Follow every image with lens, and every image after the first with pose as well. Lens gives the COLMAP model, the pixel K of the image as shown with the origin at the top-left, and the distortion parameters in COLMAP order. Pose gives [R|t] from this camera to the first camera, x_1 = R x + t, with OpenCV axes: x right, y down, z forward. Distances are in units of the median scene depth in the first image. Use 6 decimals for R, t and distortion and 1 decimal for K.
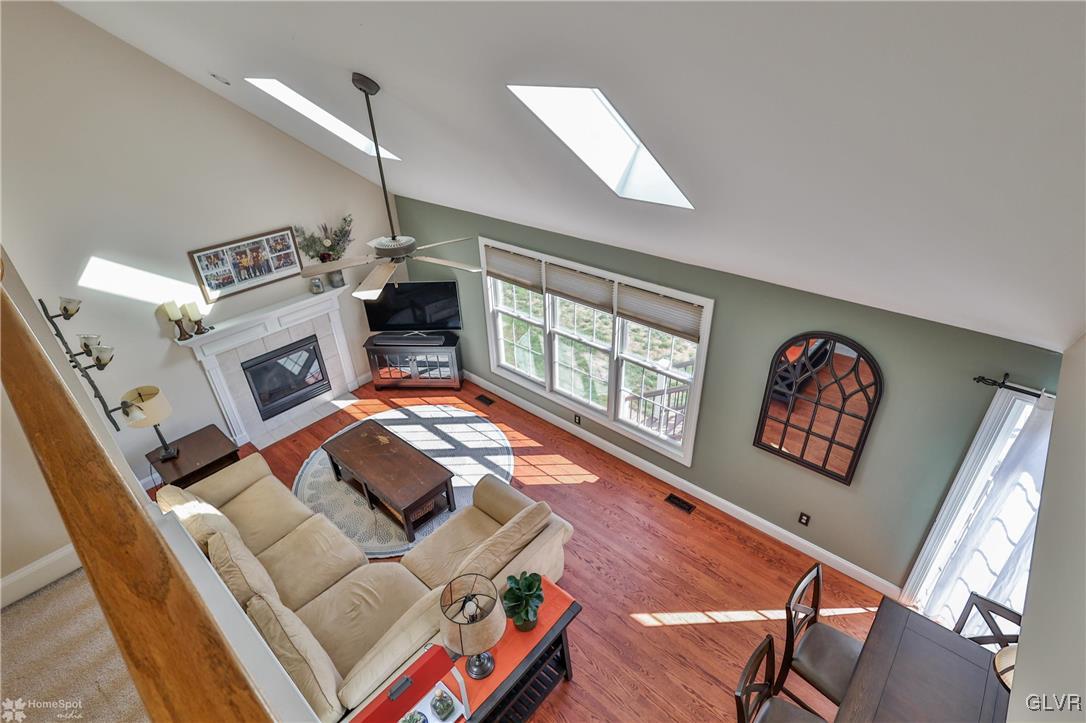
lens RADIAL K [[542.6, 0, 543.8], [0, 542.6, 365.0], [0, 0, 1]] dist [0.016373, -0.000323]
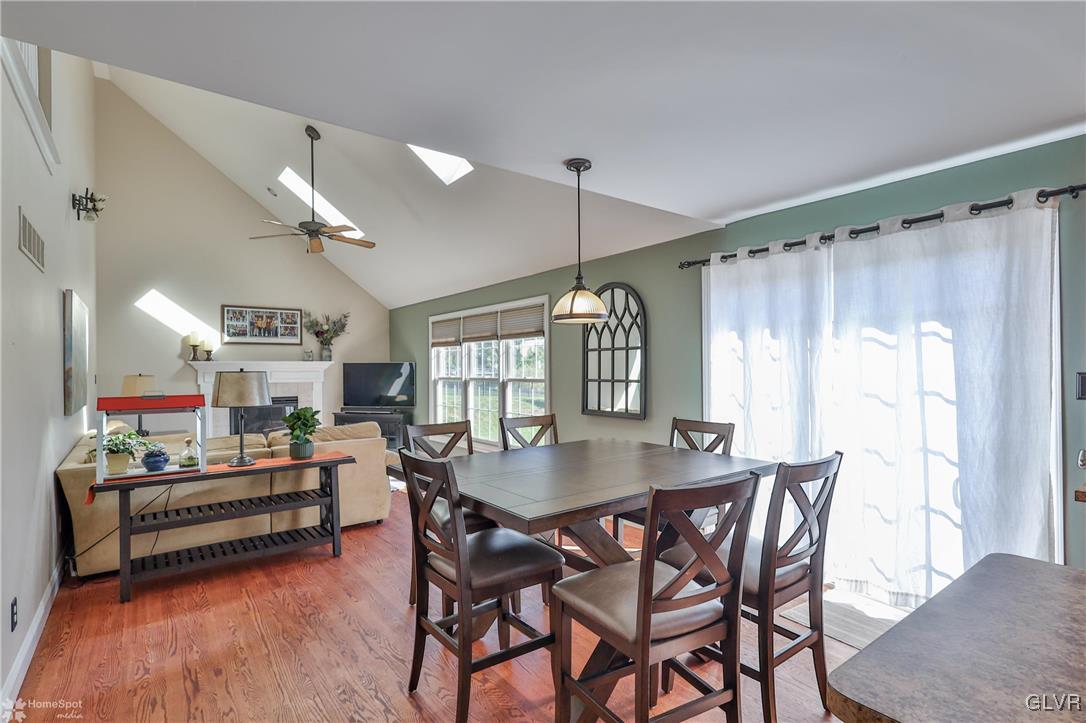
lens RADIAL K [[542.6, 0, 542.8], [0, 542.6, 364.2], [0, 0, 1]] dist [0.016373, -0.000323]
pose [[0.980052, 0.020621, -0.197671, 0.423452], [-0.121154, 0.850418, -0.511968, 0.513274], [0.157545, 0.525703, 0.835952, 0.018189]]
